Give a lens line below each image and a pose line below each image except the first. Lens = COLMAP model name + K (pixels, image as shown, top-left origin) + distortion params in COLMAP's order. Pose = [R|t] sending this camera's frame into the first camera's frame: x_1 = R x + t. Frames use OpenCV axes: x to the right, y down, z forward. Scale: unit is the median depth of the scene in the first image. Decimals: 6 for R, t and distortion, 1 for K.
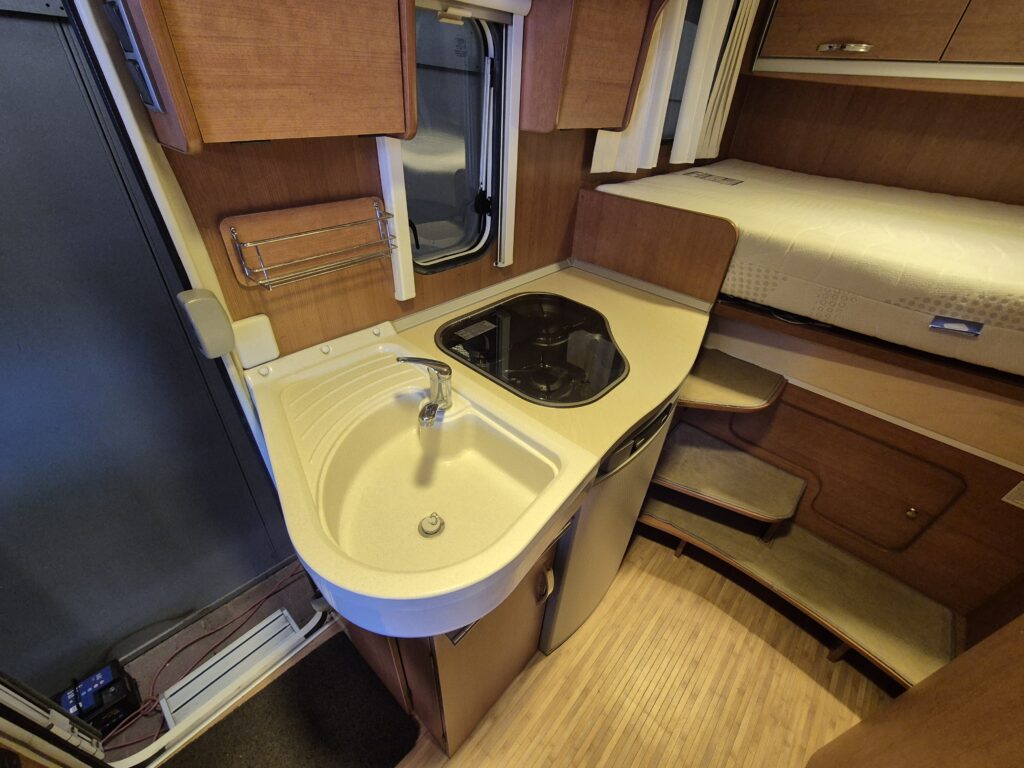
lens RADIAL K [[420.1, 0, 515.4], [0, 420.1, 382.9], [0, 0, 1]] dist [-0.002667, 0.000066]
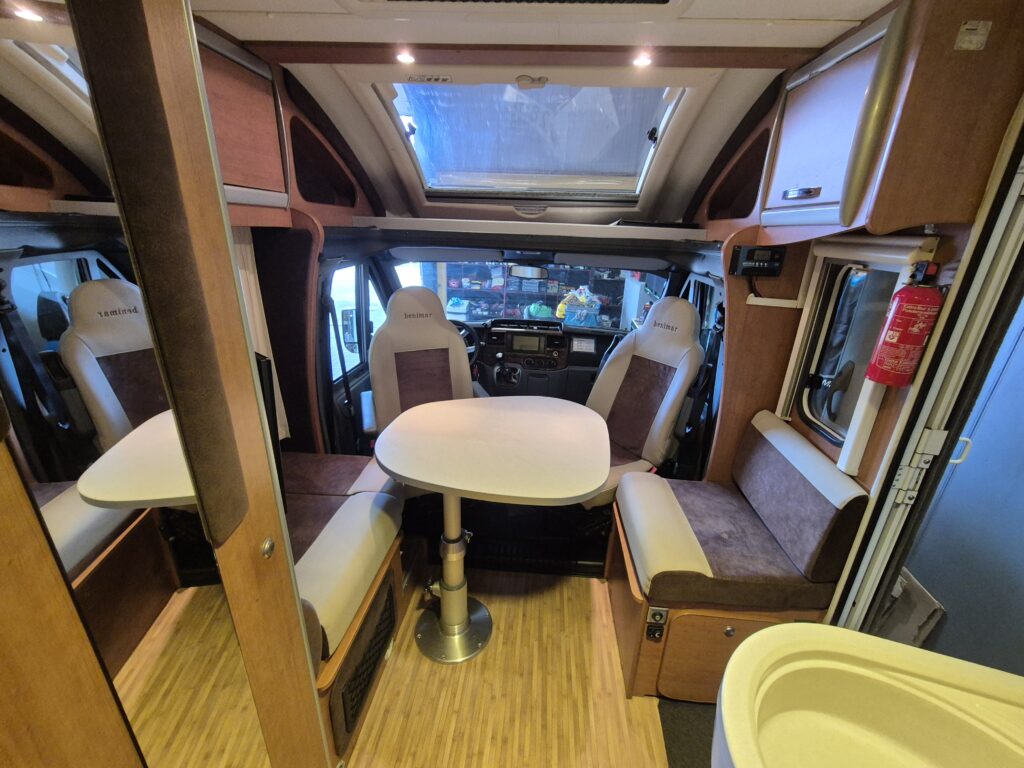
lens RADIAL K [[420.1, 0, 515.4], [0, 420.1, 382.9], [0, 0, 1]] dist [-0.002667, 0.000066]
pose [[-0.787328, 0.133723, -0.601857, 0.334225], [-0.417135, 0.603301, 0.679725, -0.197205], [0.453996, 0.786223, -0.419215, 0.284344]]
